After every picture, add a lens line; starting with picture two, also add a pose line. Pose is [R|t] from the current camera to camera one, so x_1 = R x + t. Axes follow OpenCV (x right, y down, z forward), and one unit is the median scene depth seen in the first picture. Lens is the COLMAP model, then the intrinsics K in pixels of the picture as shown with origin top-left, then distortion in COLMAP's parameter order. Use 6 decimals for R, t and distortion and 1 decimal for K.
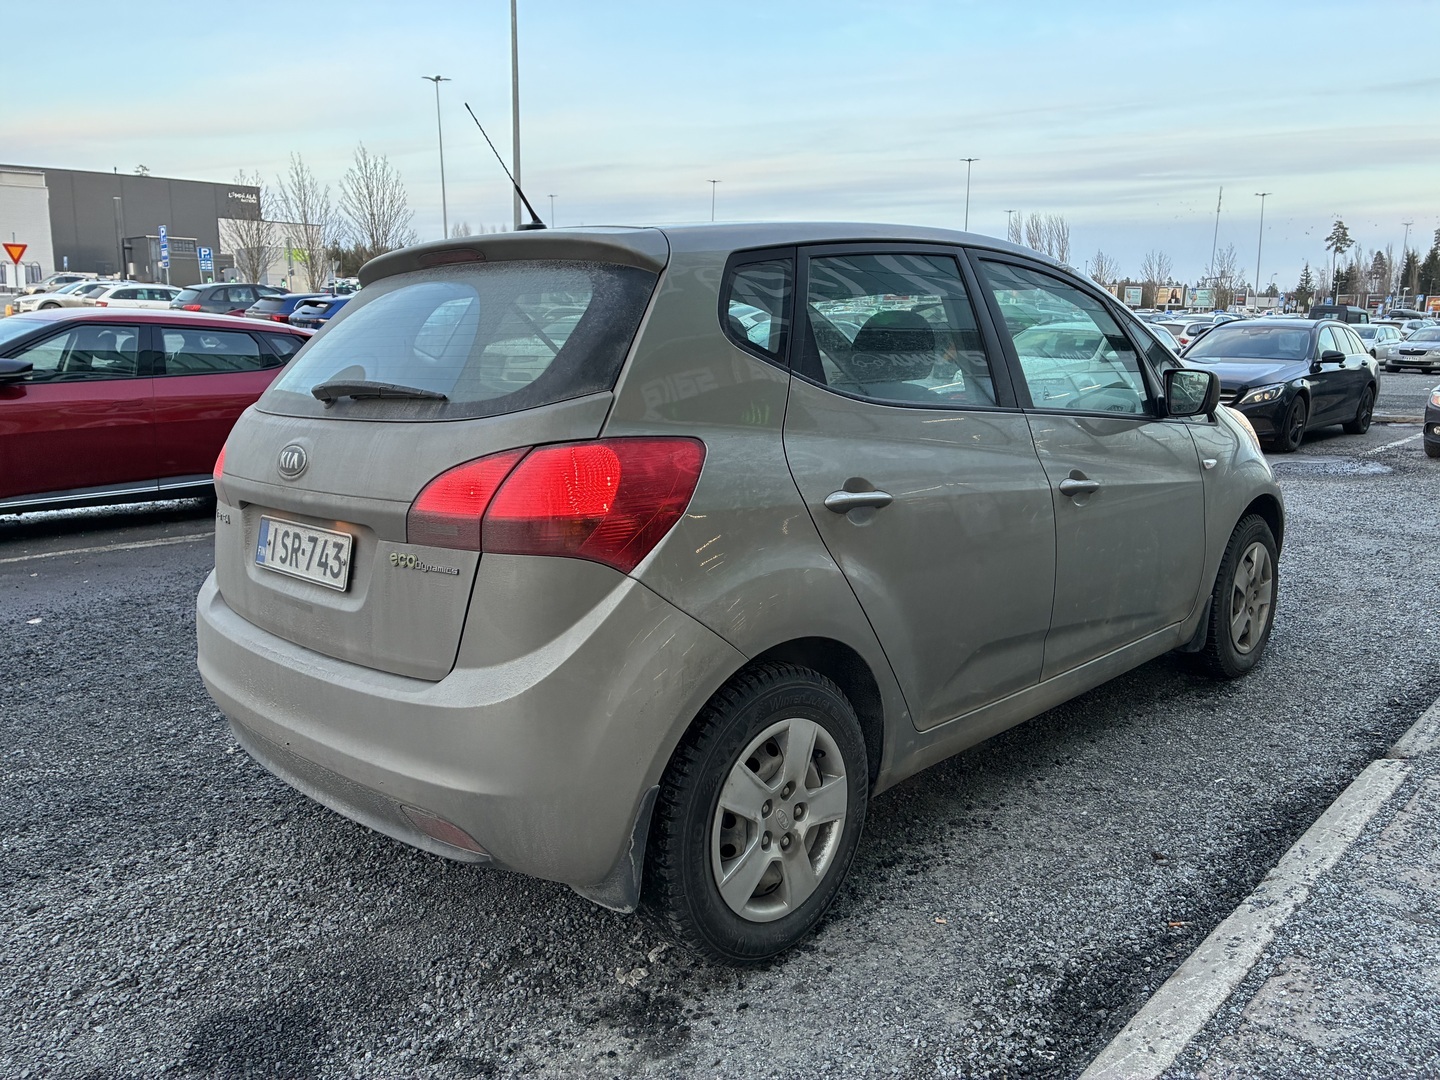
lens RADIAL K [[1097.4, 0, 728.0], [0, 1097.4, 543.1], [0, 0, 1]] dist [0.015932, -0.018631]
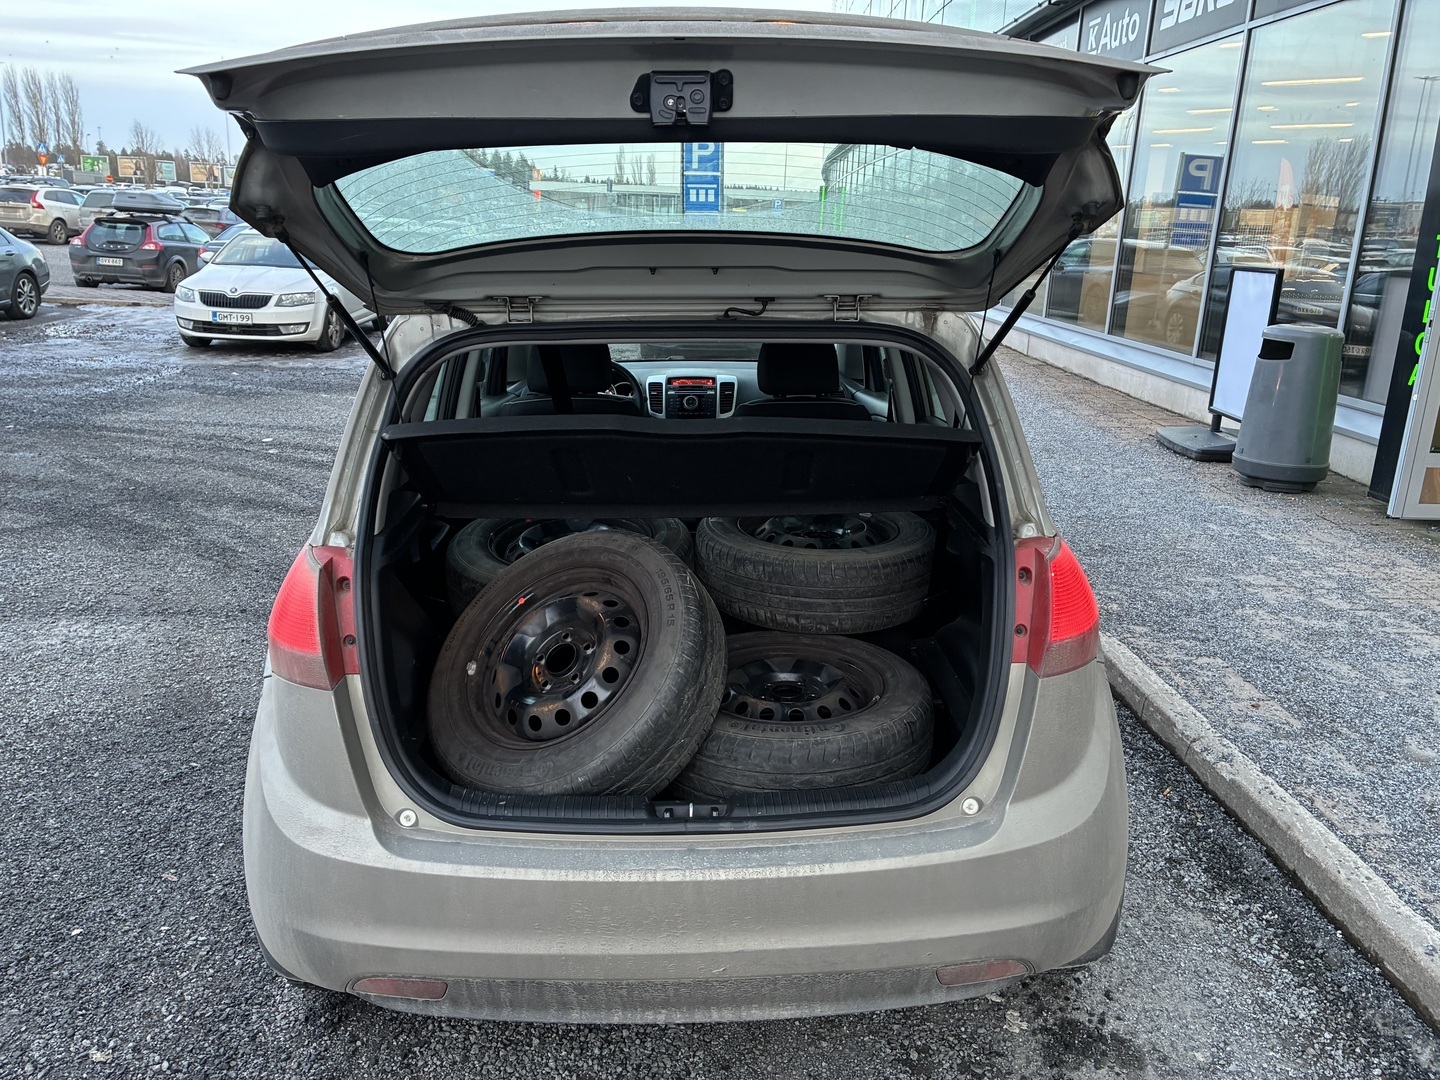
lens RADIAL K [[1097.4, 0, 718.2], [0, 1097.4, 548.1], [0, 0, 1]] dist [0.015932, -0.018631]
pose [[0.686329, -0.193729, 0.701014, -0.905849], [0.115303, 0.980664, 0.158124, -0.241273], [-0.718093, -0.027696, 0.695396, 0.474440]]
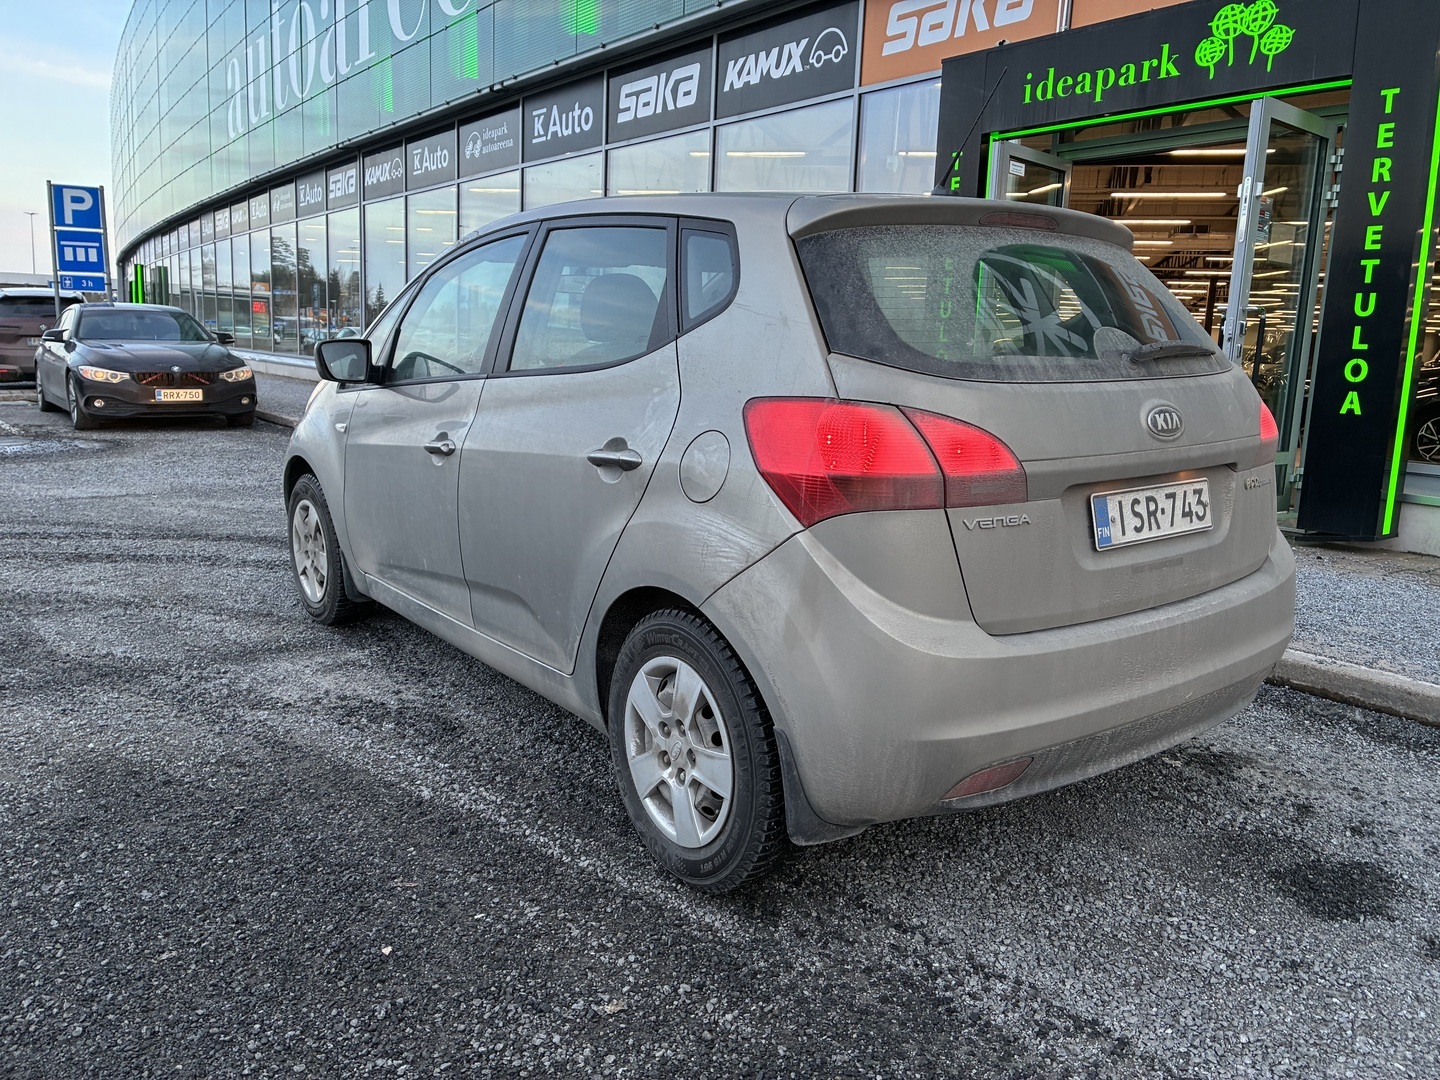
lens RADIAL K [[1097.4, 0, 717.3], [0, 1097.4, 529.5], [0, 0, 1]] dist [0.015932, -0.018631]
pose [[0.138225, -0.164772, 0.976598, -1.447586], [0.151545, 0.977971, 0.143554, -0.183779], [-0.978738, 0.128155, 0.160151, 1.261872]]
